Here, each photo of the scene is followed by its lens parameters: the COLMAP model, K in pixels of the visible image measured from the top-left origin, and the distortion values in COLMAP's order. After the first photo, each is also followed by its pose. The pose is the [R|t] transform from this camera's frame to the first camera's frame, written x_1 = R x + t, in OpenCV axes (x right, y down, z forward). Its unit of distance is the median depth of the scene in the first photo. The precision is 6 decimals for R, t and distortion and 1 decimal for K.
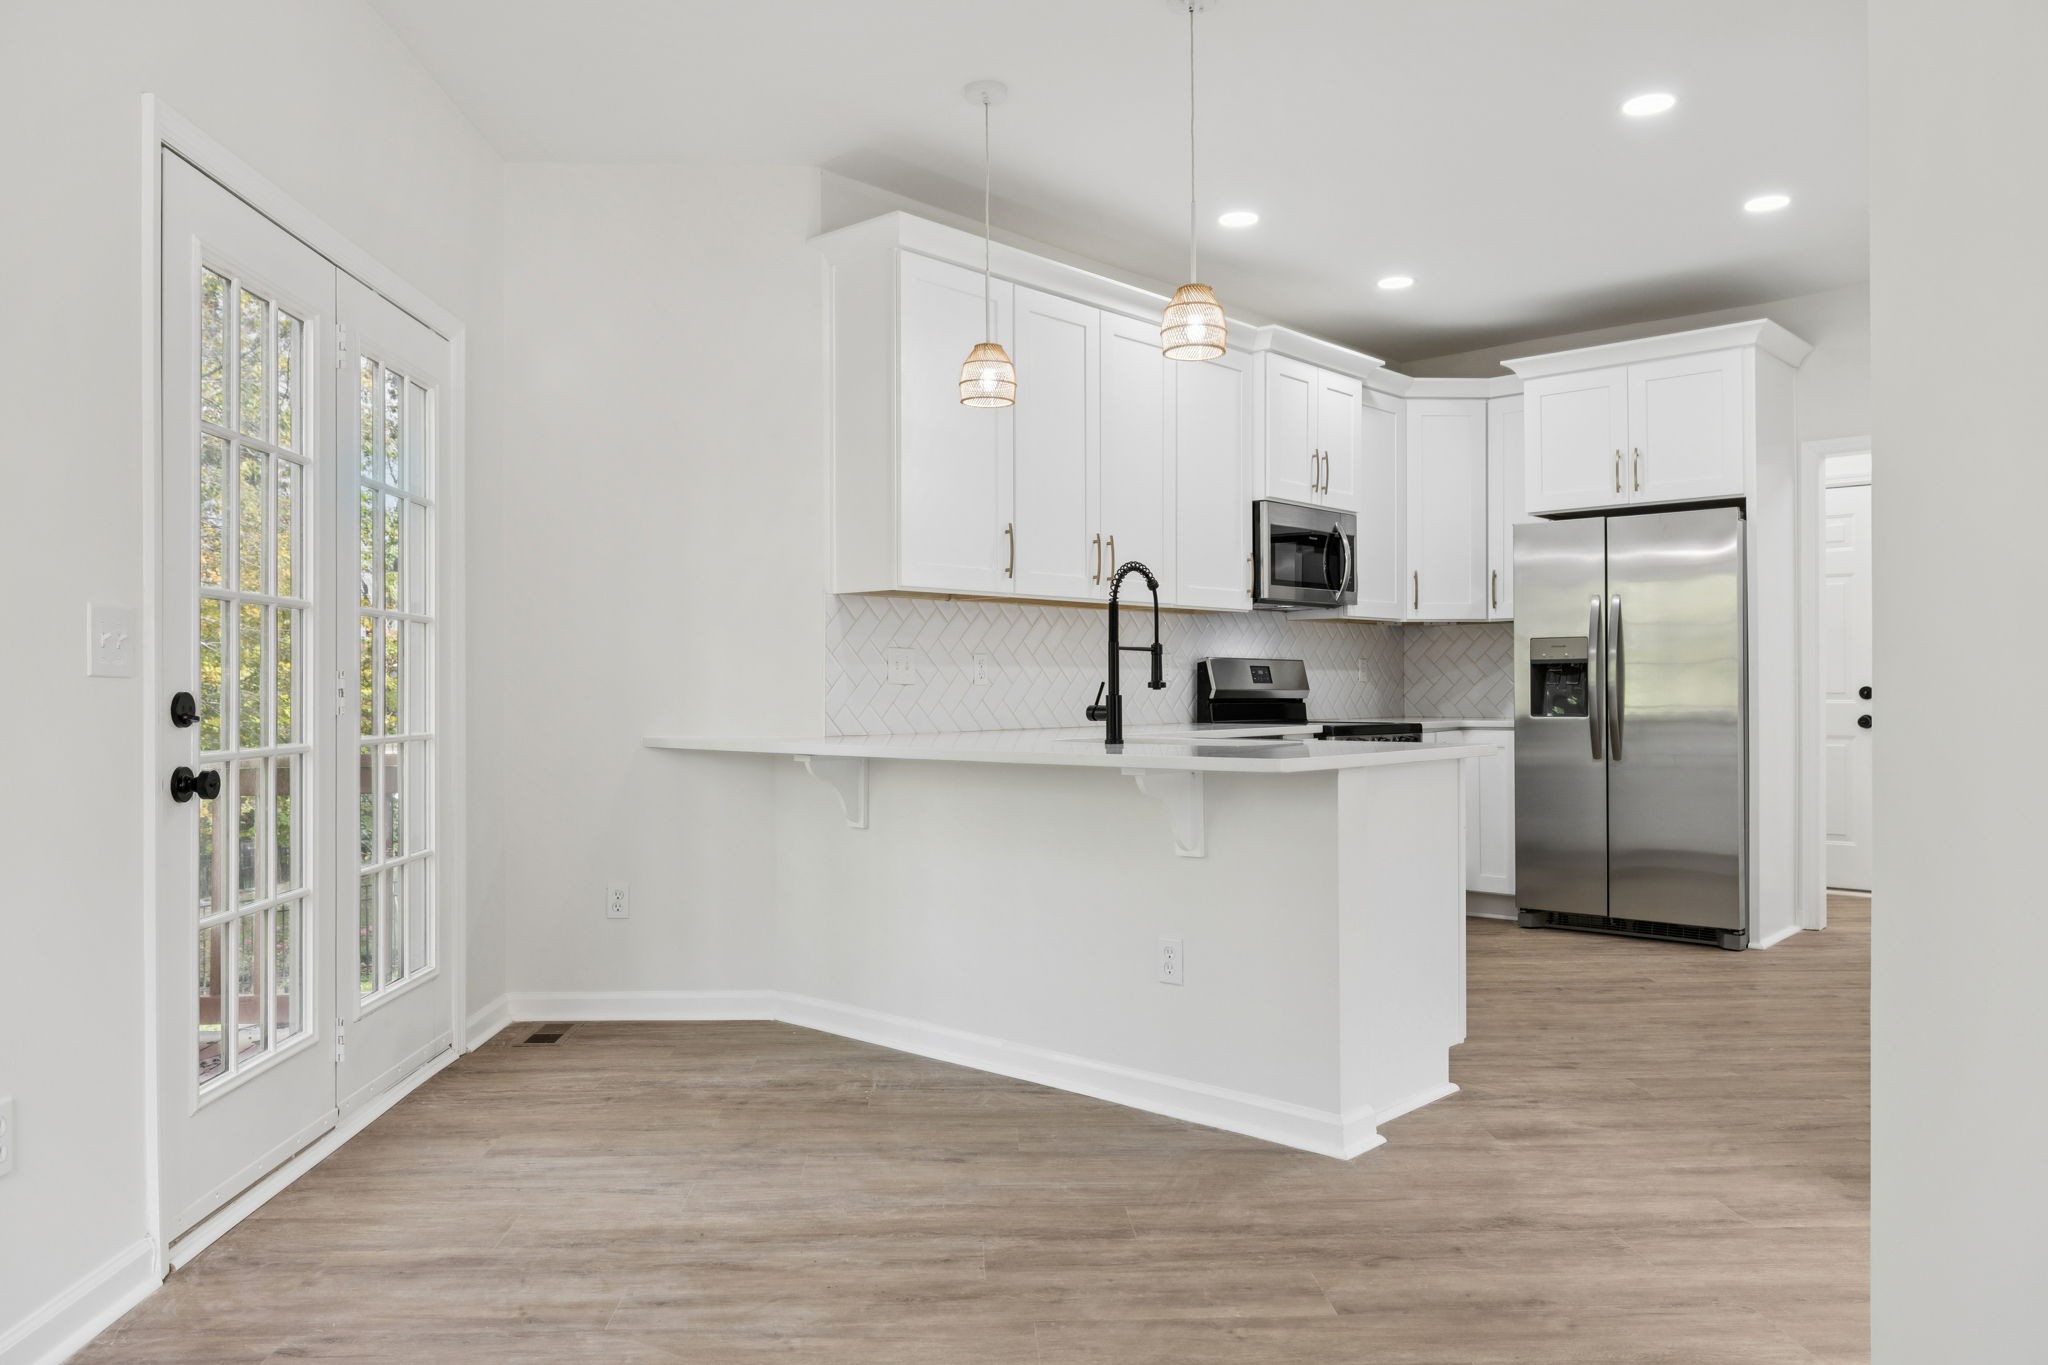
lens RADIAL K [[1508.5, 0, 1004.0], [0, 1508.5, 686.2], [0, 0, 1]] dist [-0.001283, 0.000456]
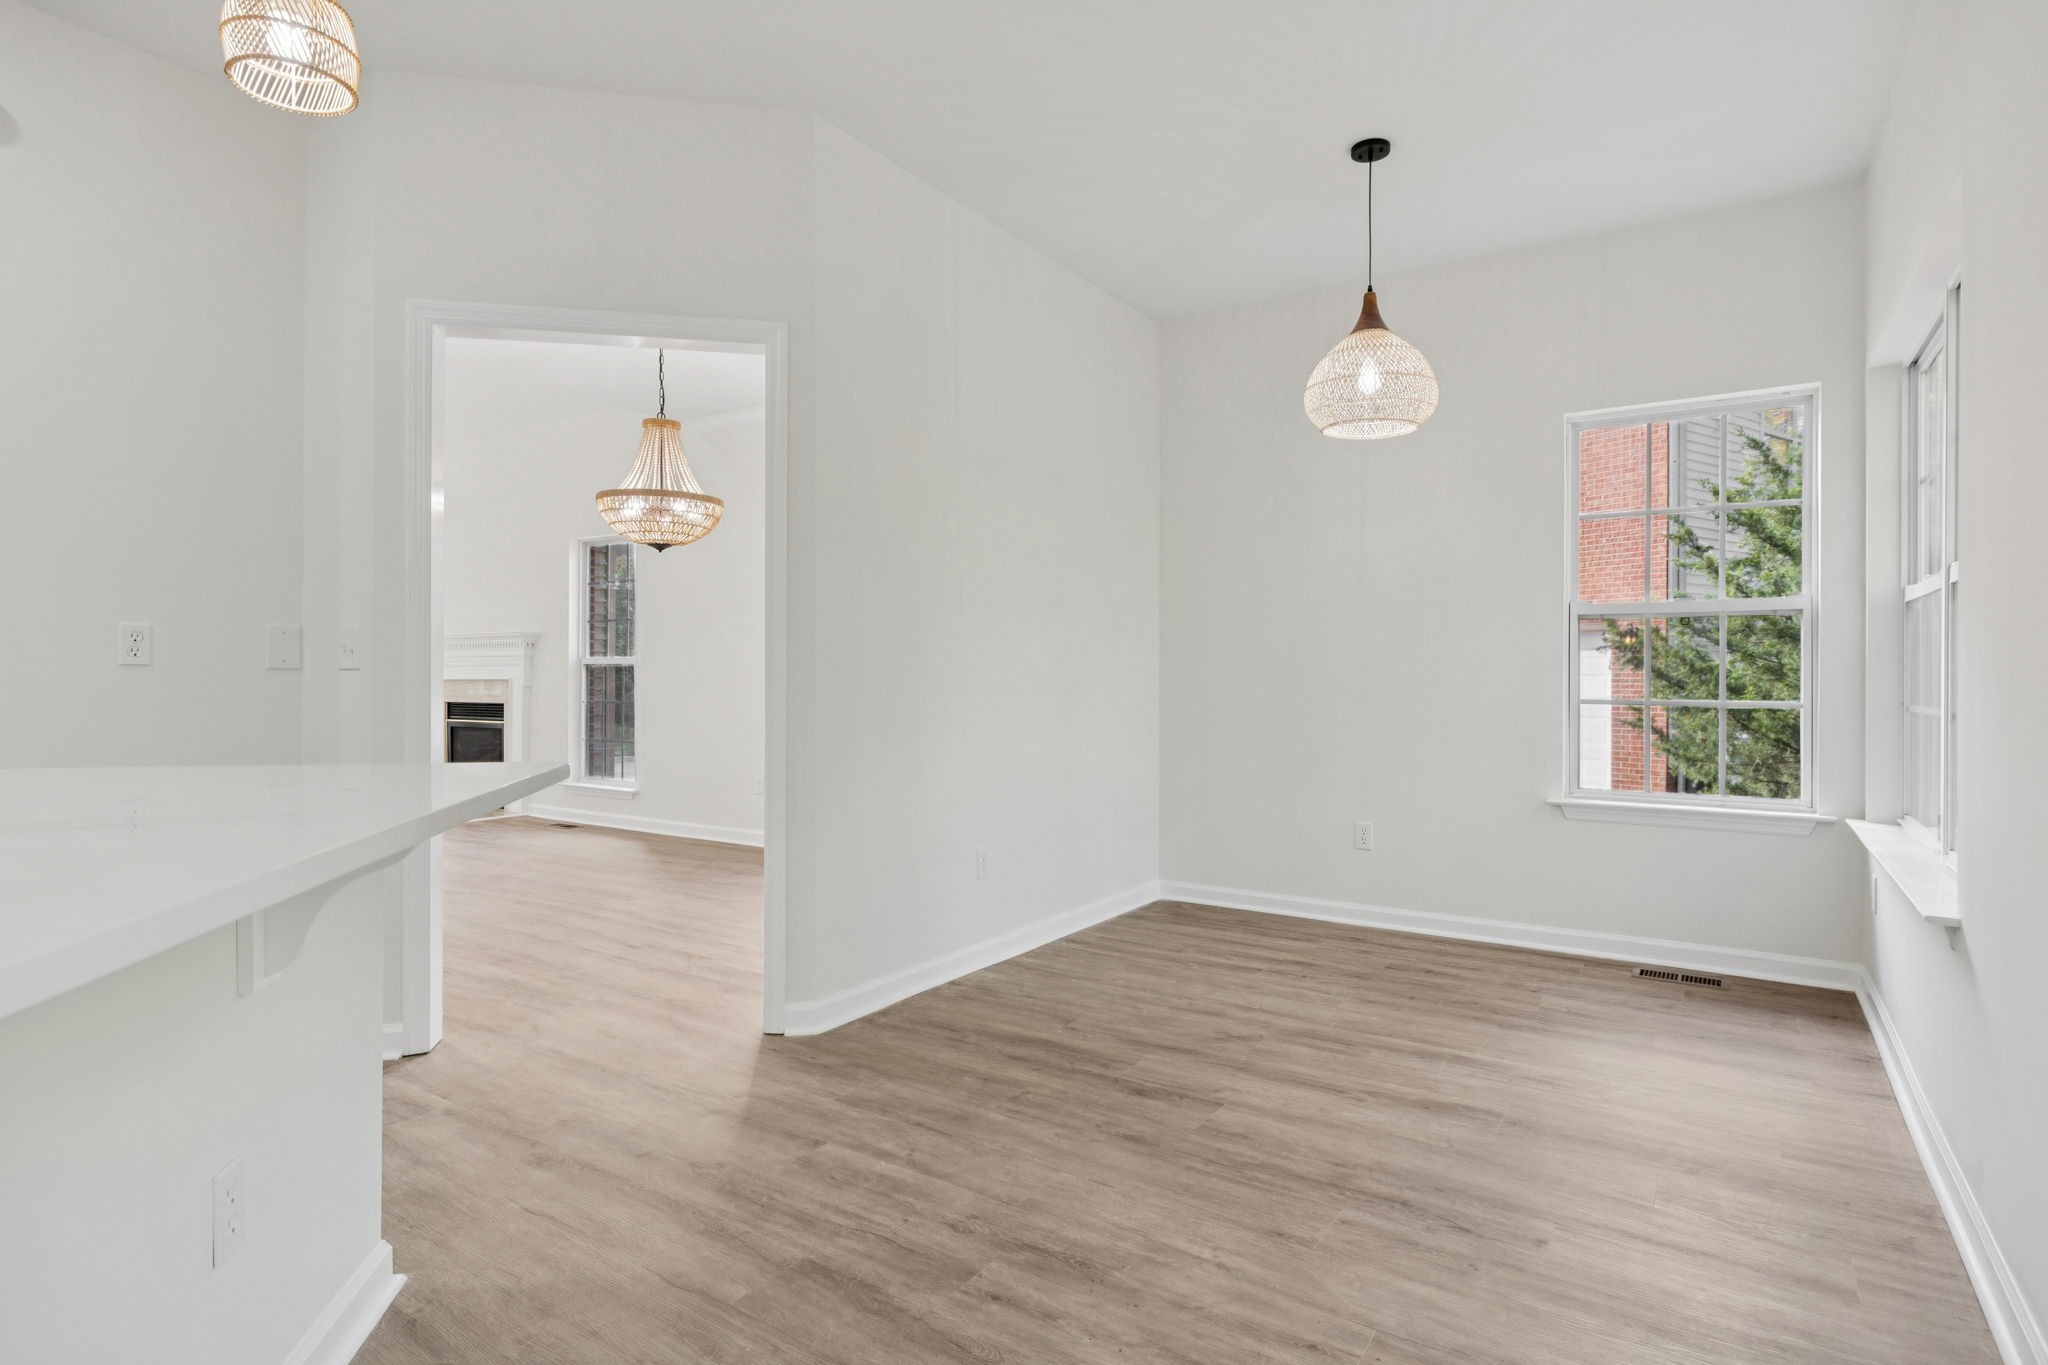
lens RADIAL K [[1029.6, 0, 1031.5], [0, 1029.6, 672.9], [0, 0, 1]] dist [-0.003304, -0.000206]
pose [[-0.813816, 0.004572, 0.581104, -0.199797], [-0.000677, 0.999961, -0.008816, 0.001475], [-0.581122, -0.007568, -0.813781, 0.708594]]
